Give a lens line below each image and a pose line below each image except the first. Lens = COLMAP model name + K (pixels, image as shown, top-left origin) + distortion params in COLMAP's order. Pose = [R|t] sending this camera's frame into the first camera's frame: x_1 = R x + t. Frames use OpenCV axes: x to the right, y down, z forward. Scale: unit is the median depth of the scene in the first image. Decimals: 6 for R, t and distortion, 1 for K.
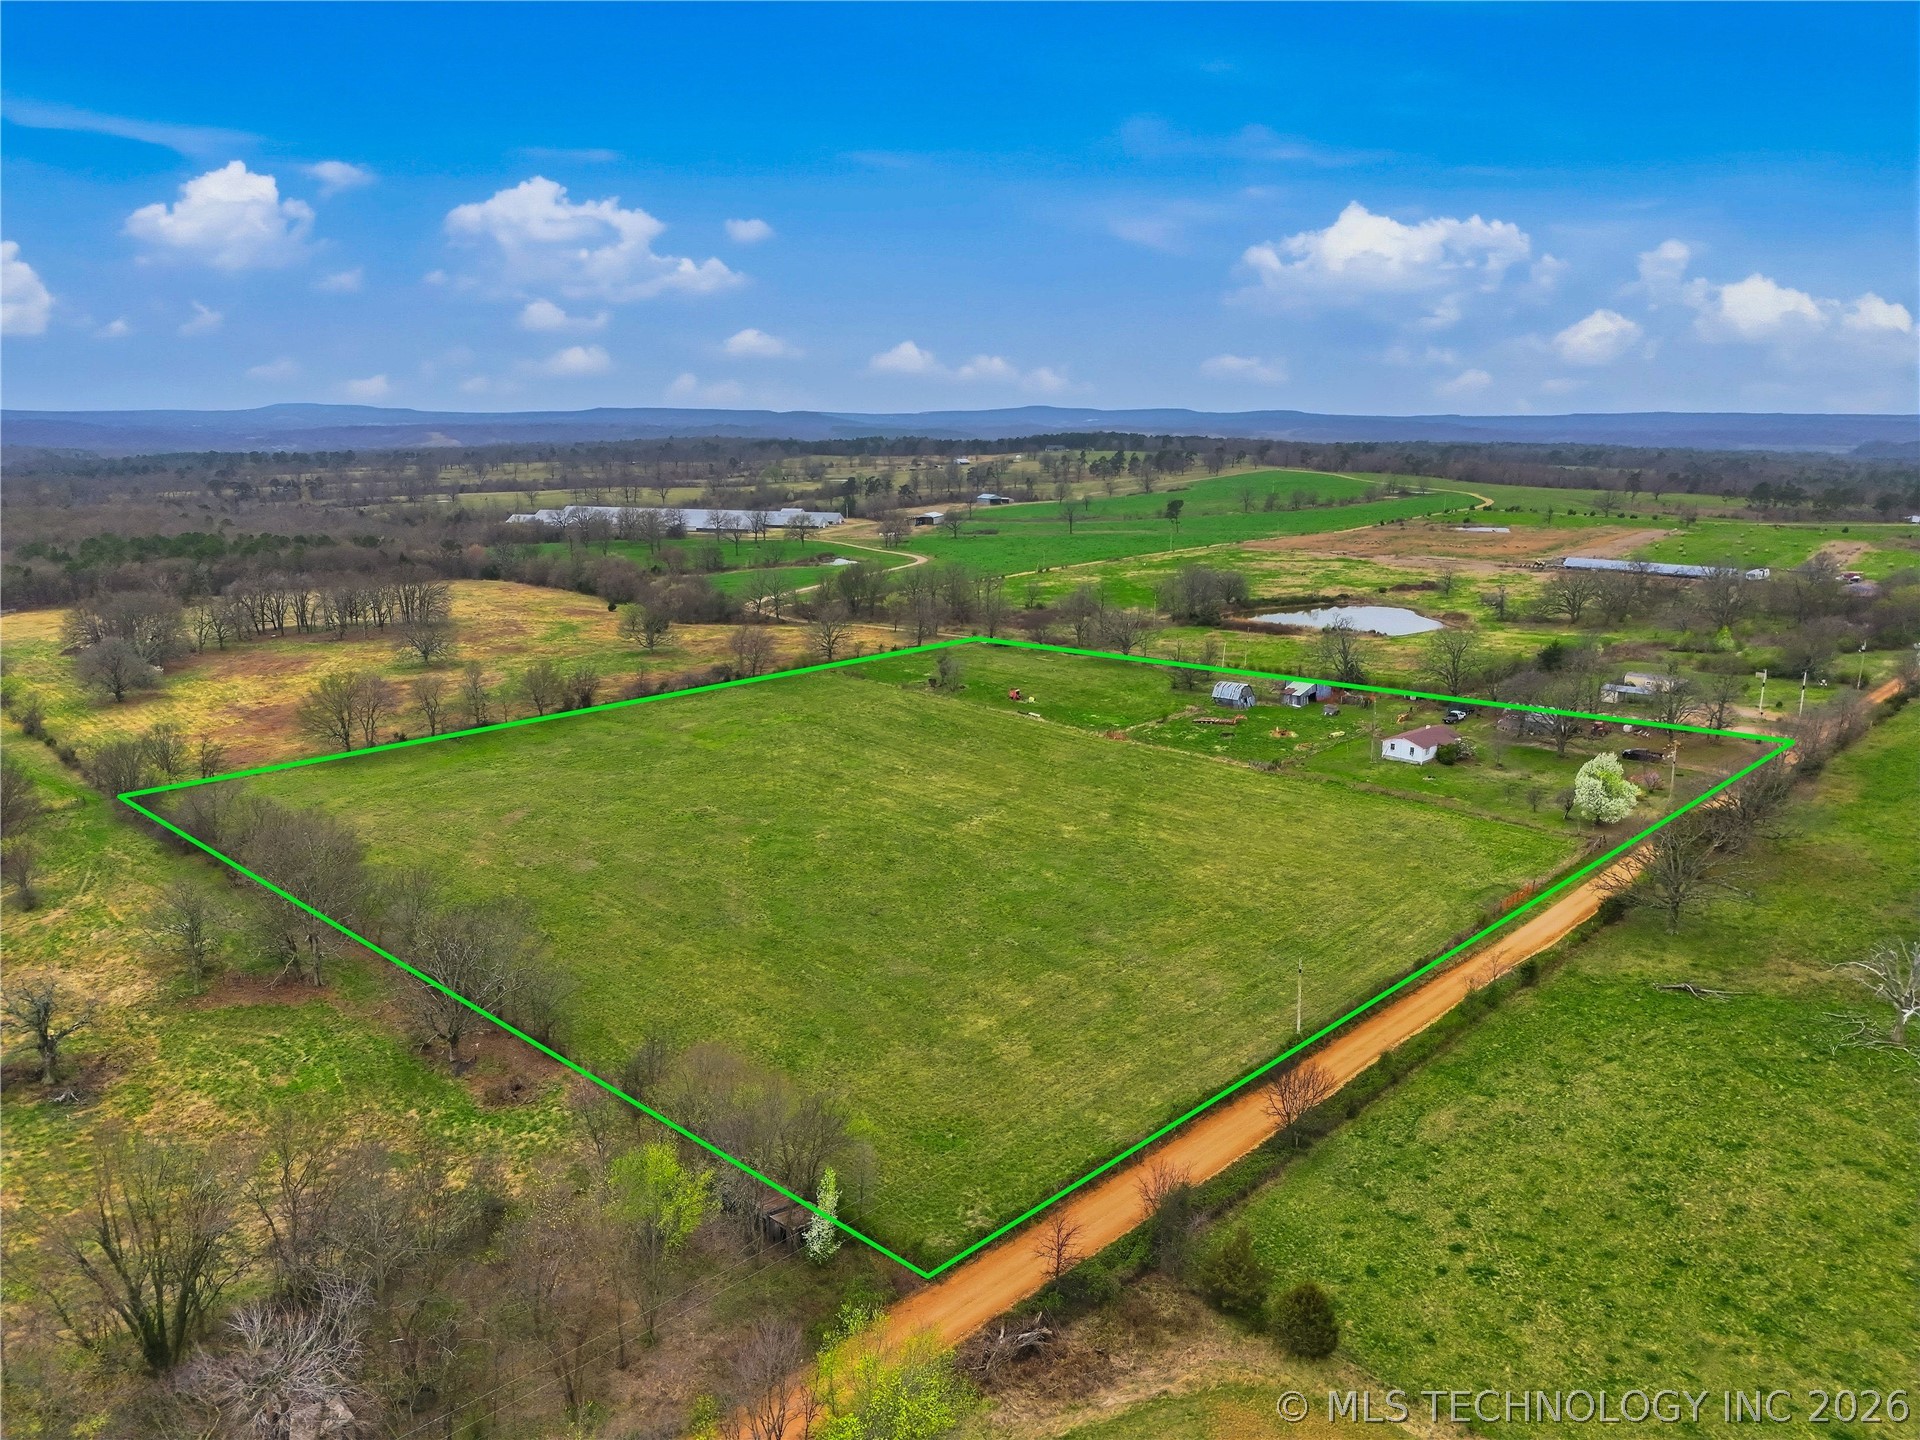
lens RADIAL K [[1340.3, 0, 960.0], [0, 1340.3, 720.0], [0, 0, 1]] dist [0.096355, -0.102162]
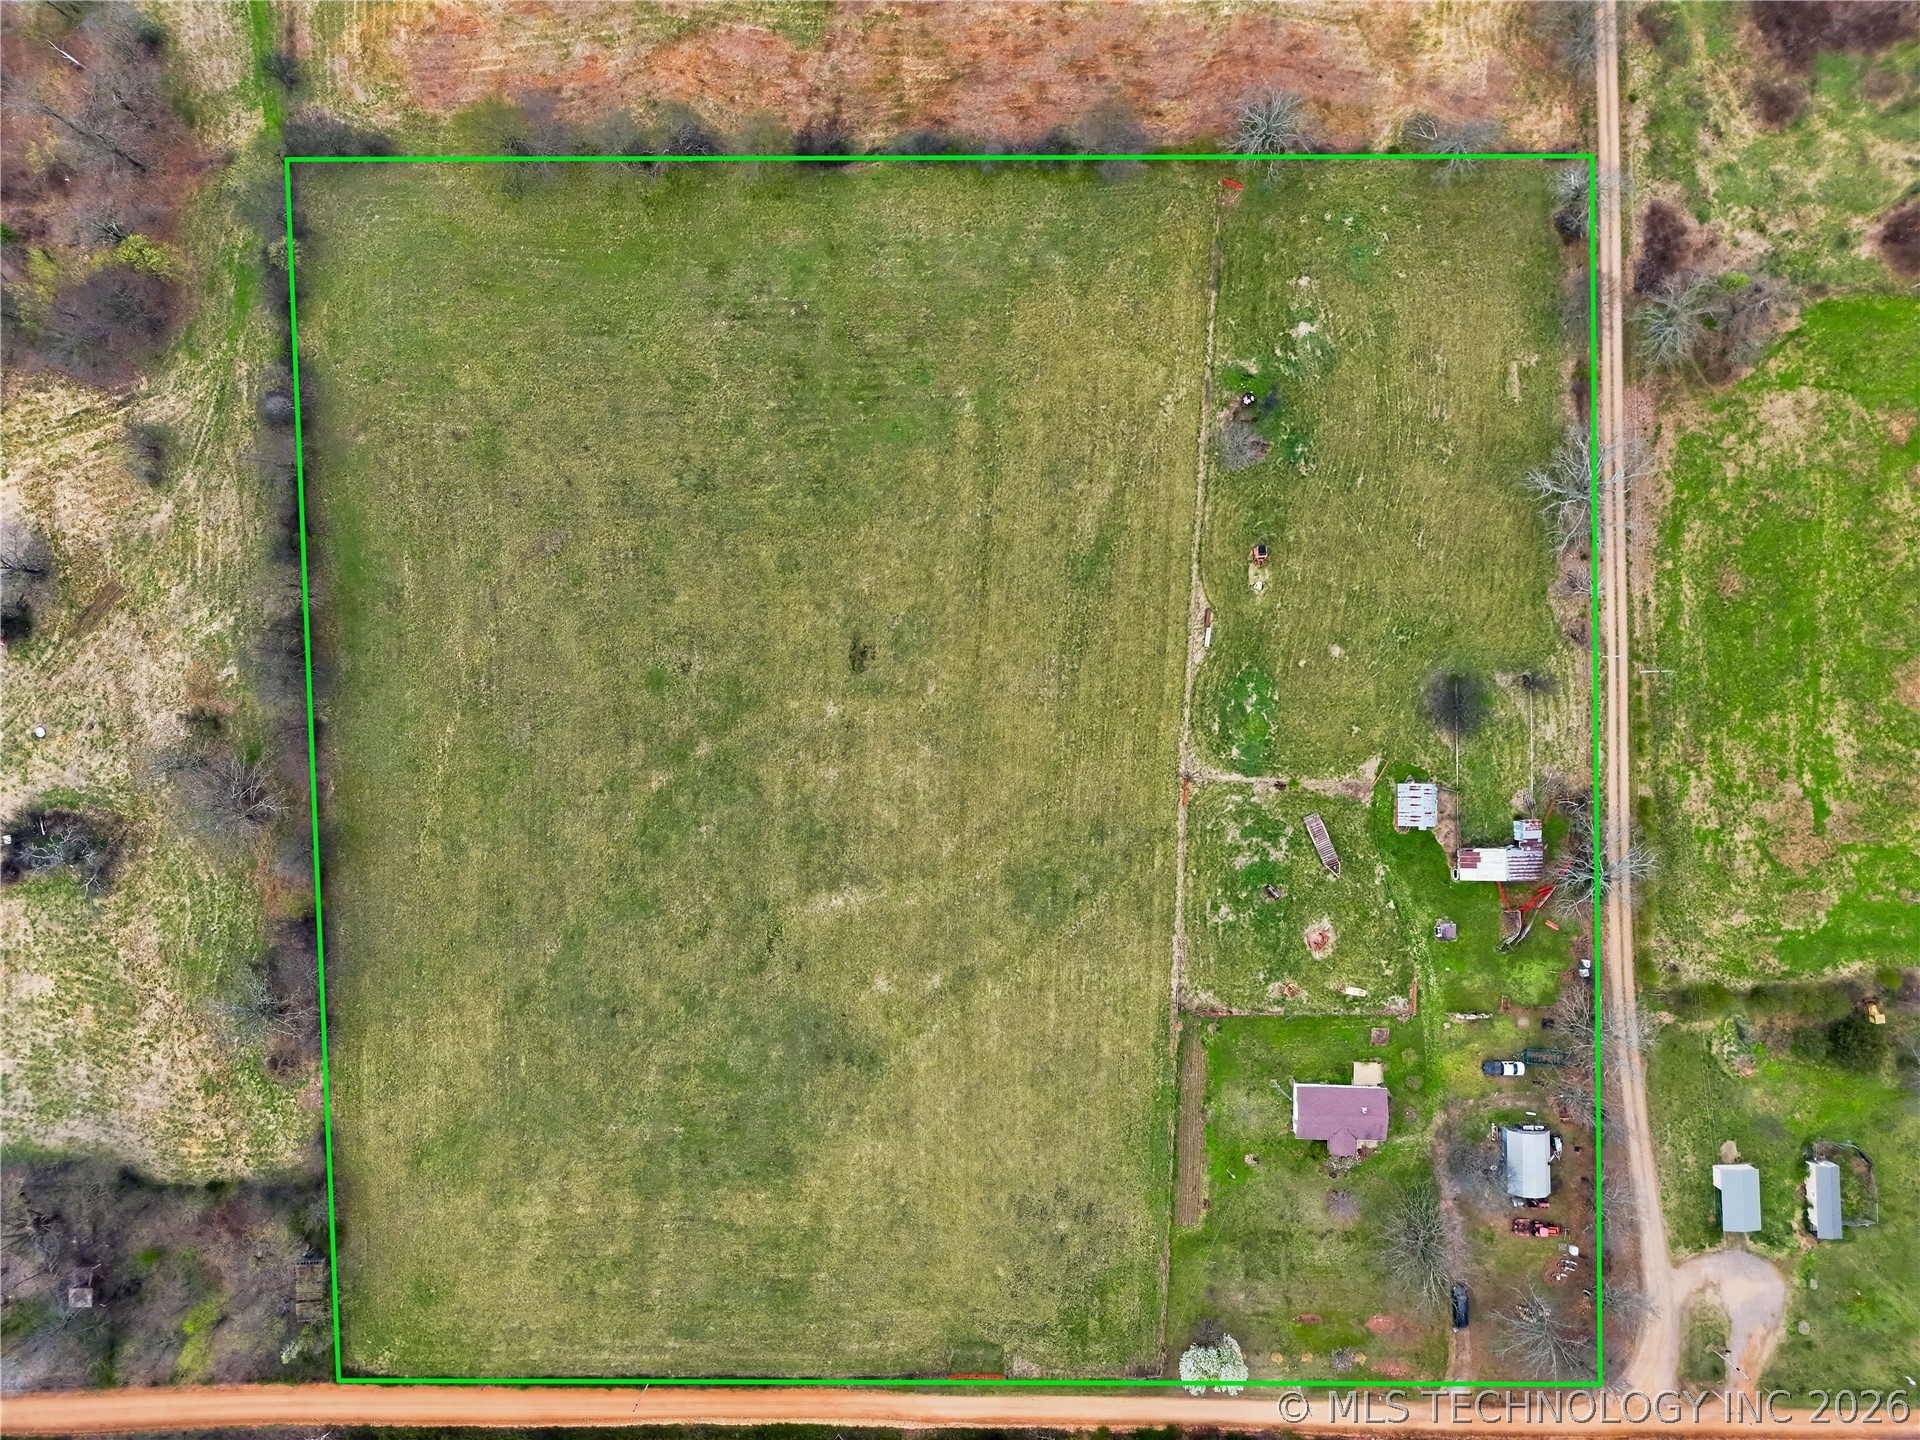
lens RADIAL K [[1340.3, 0, 960.0], [0, 1340.3, 720.0], [0, 0, 1]] dist [0.096355, -0.102162]
pose [[0.717649, 0.696398, 0.003060, -0.023420], [-0.157287, 0.157803, 0.974864, -1.041261], [0.678411, -0.700091, 0.222781, 0.994769]]
